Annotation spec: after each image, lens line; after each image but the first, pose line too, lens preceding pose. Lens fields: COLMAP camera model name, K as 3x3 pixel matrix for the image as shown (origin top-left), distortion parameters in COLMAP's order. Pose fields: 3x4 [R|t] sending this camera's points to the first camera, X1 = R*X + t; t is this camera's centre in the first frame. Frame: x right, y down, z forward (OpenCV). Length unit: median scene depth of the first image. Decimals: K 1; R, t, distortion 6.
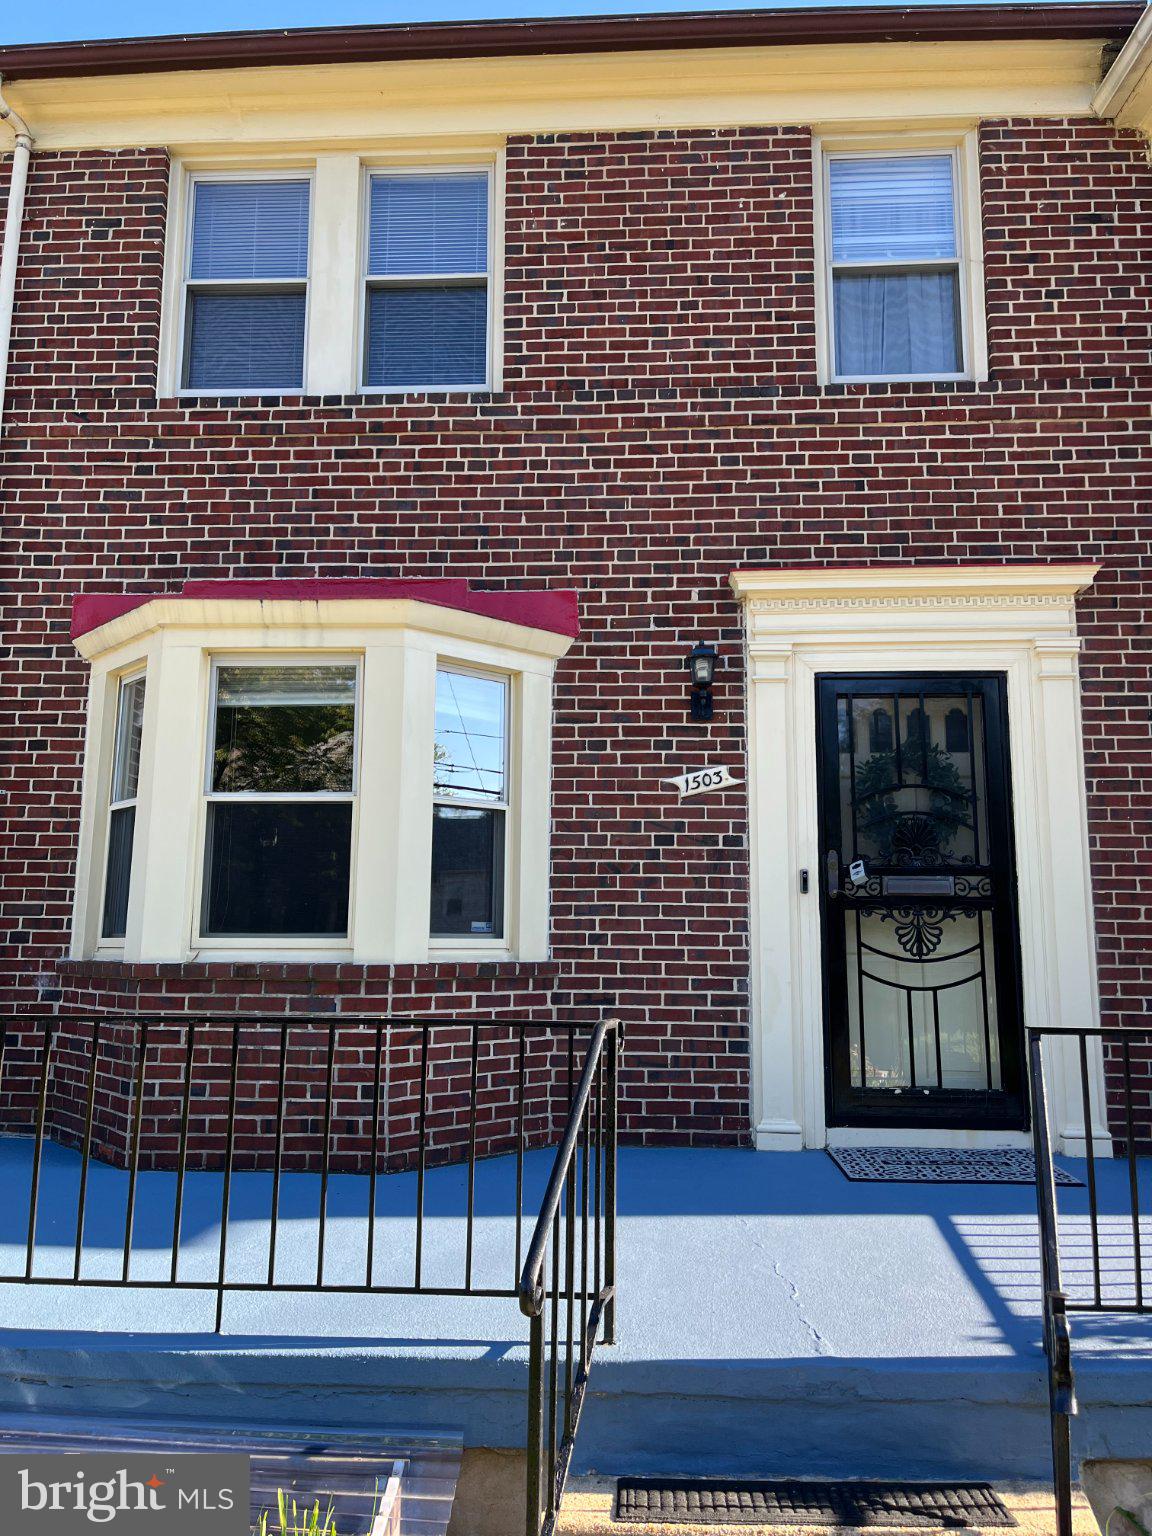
lens RADIAL K [[1199.5, 0, 586.0], [0, 1199.5, 765.3], [0, 0, 1]] dist [0.032418, -0.057793]
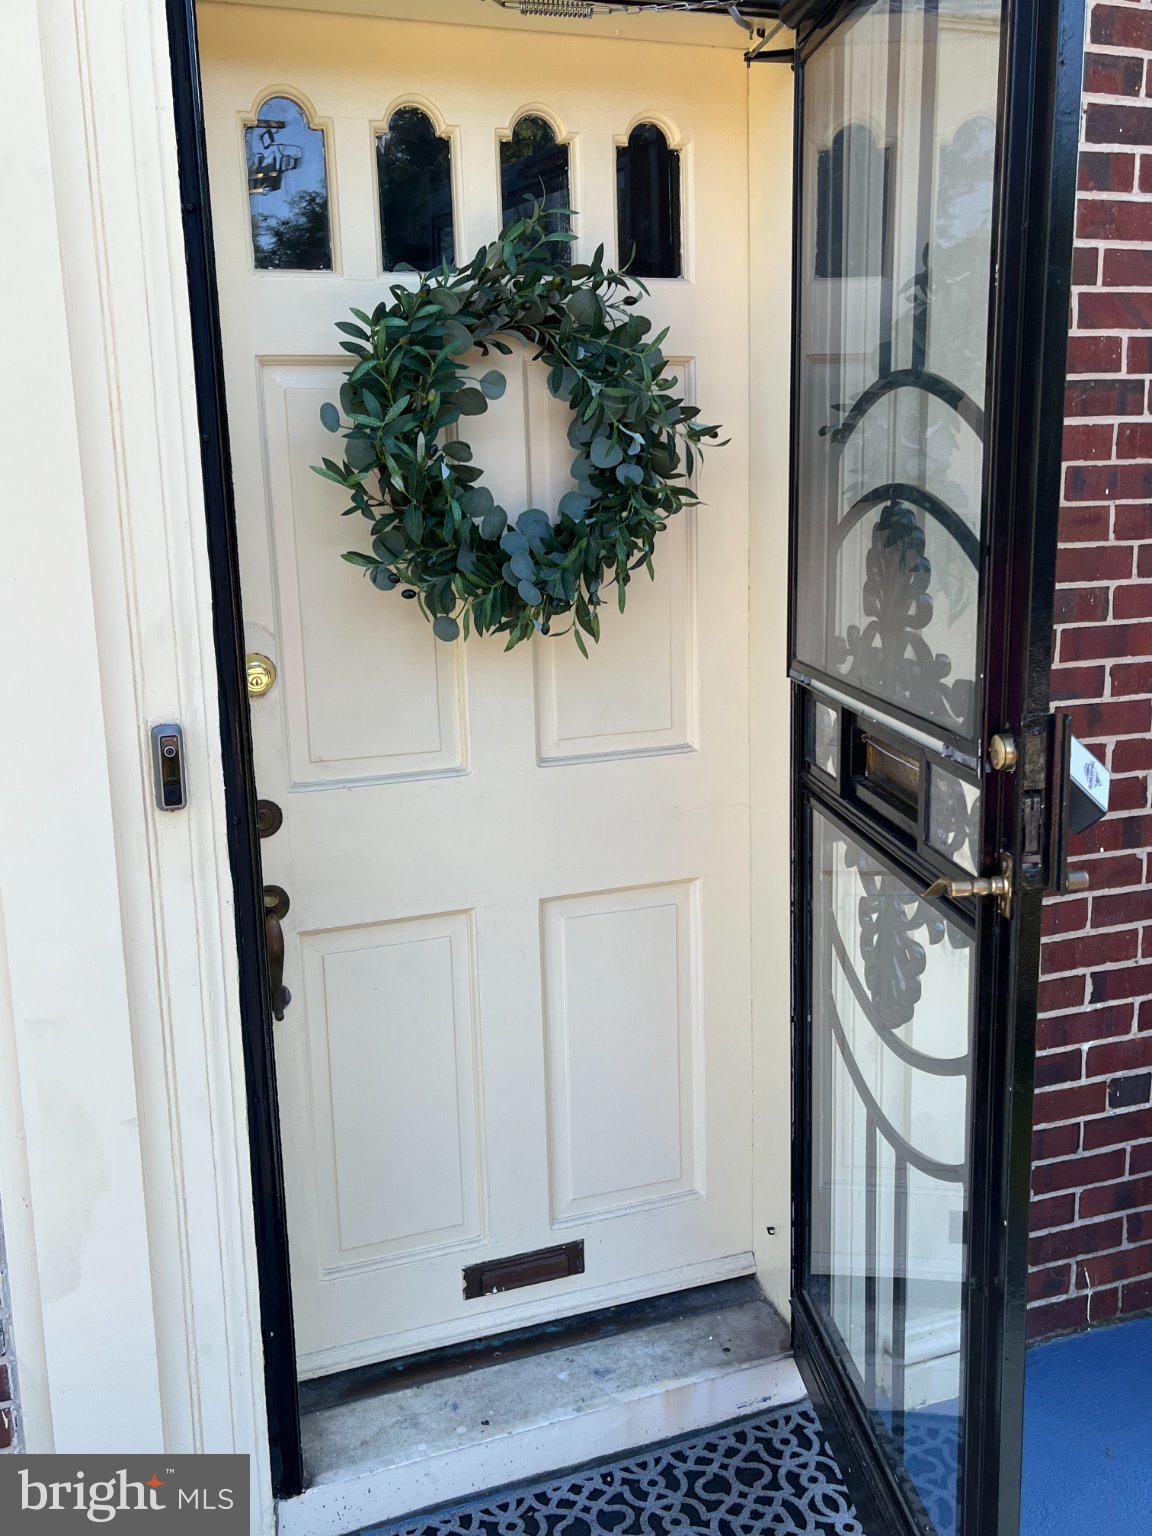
lens RADIAL K [[1430.4, 0, 578.4], [0, 1430.4, 754.8], [0, 0, 1]] dist [0.024092, 0.000000]
pose [[0.910363, -0.111705, 0.398448, 0.130005], [-0.038608, 0.935749, 0.350547, -0.024036], [-0.412005, -0.334508, 0.847559, 0.651127]]
